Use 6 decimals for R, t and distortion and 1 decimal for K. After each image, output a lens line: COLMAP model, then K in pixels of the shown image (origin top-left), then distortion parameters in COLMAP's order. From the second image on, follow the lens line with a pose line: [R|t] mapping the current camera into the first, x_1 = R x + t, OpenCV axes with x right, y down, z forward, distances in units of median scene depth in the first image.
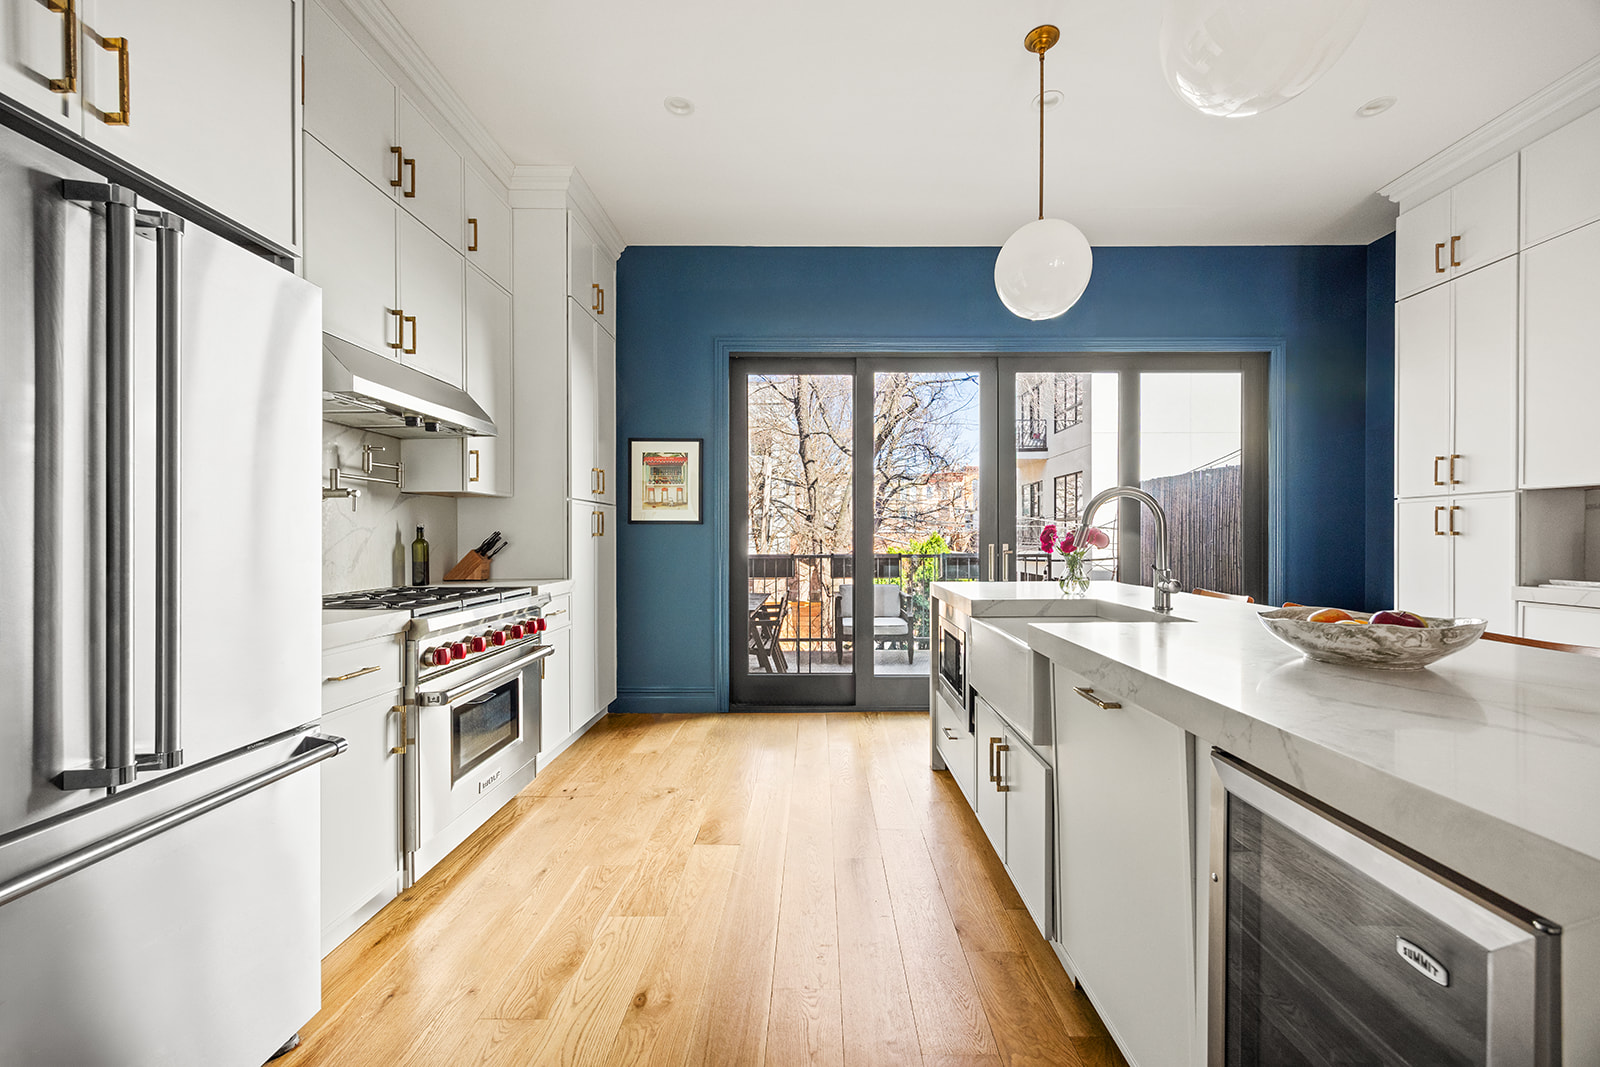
lens RADIAL K [[647.8, 0, 798.7], [0, 647.8, 536.8], [0, 0, 1]] dist [-0.006410, 0.000141]
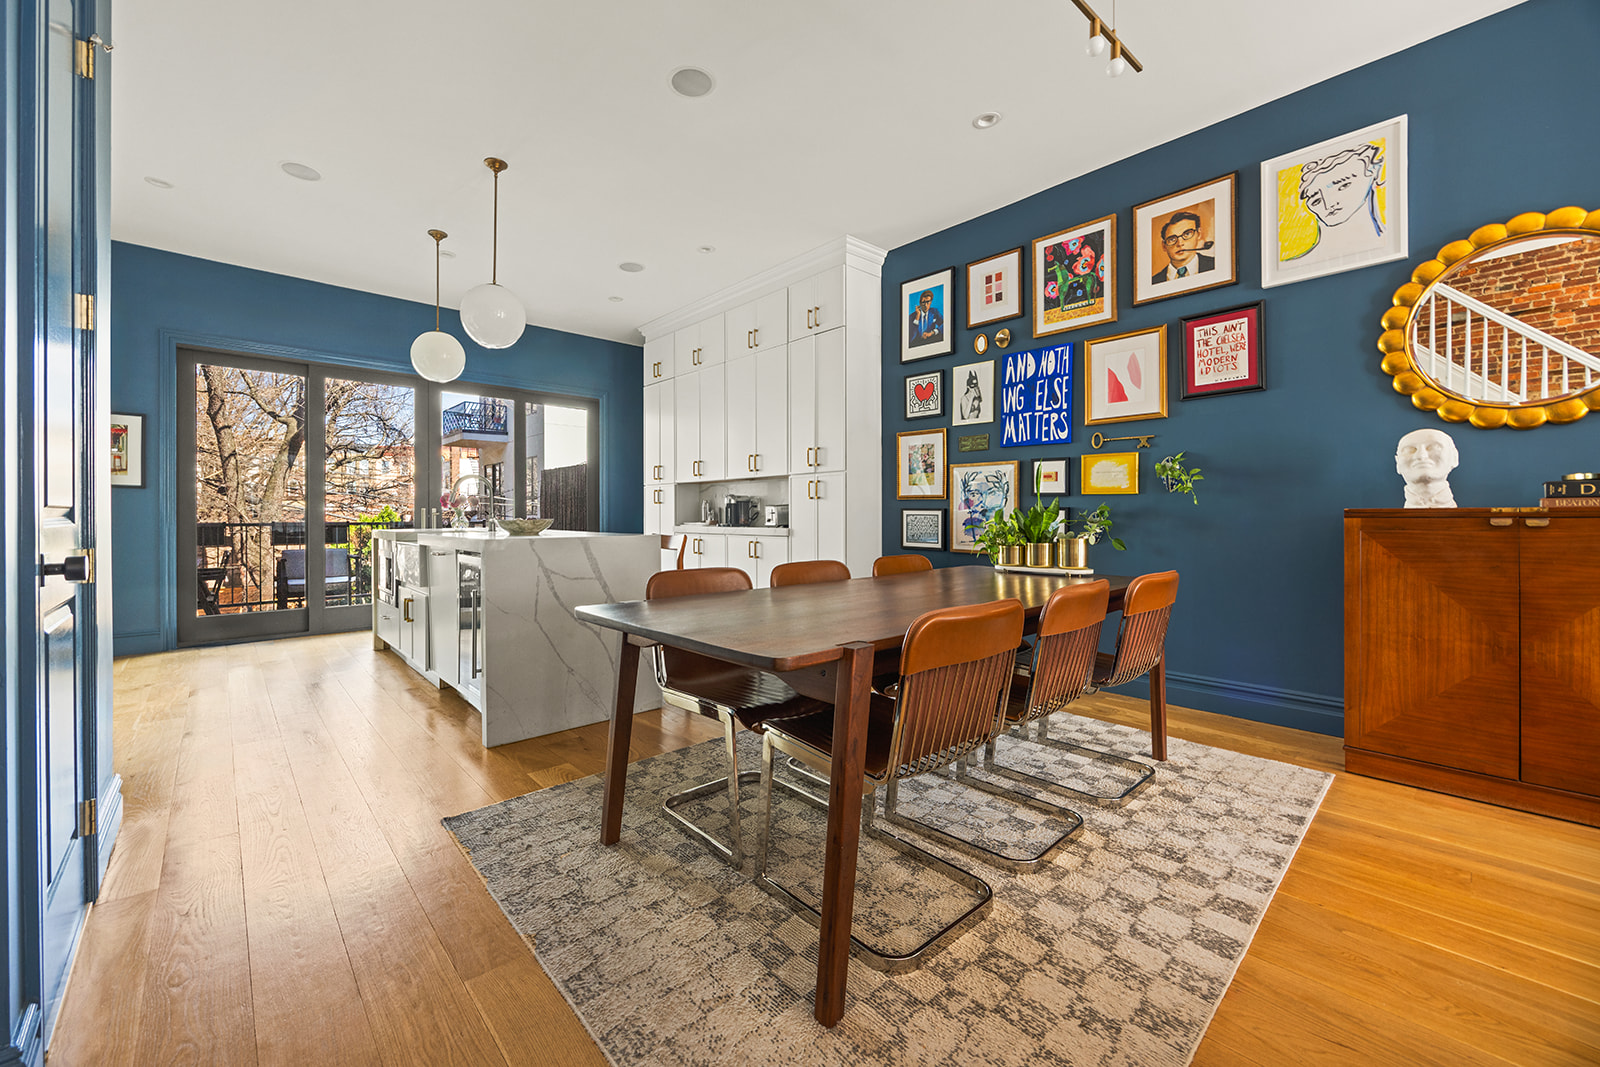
lens RADIAL K [[647.8, 0, 788.0], [0, 647.8, 526.7], [0, 0, 1]] dist [-0.006410, 0.000141]
pose [[0.728705, -0.010064, 0.684754, -0.100244], [0.000281, 0.999896, 0.014397, 0.032372], [-0.684828, -0.010299, 0.728632, -0.622407]]
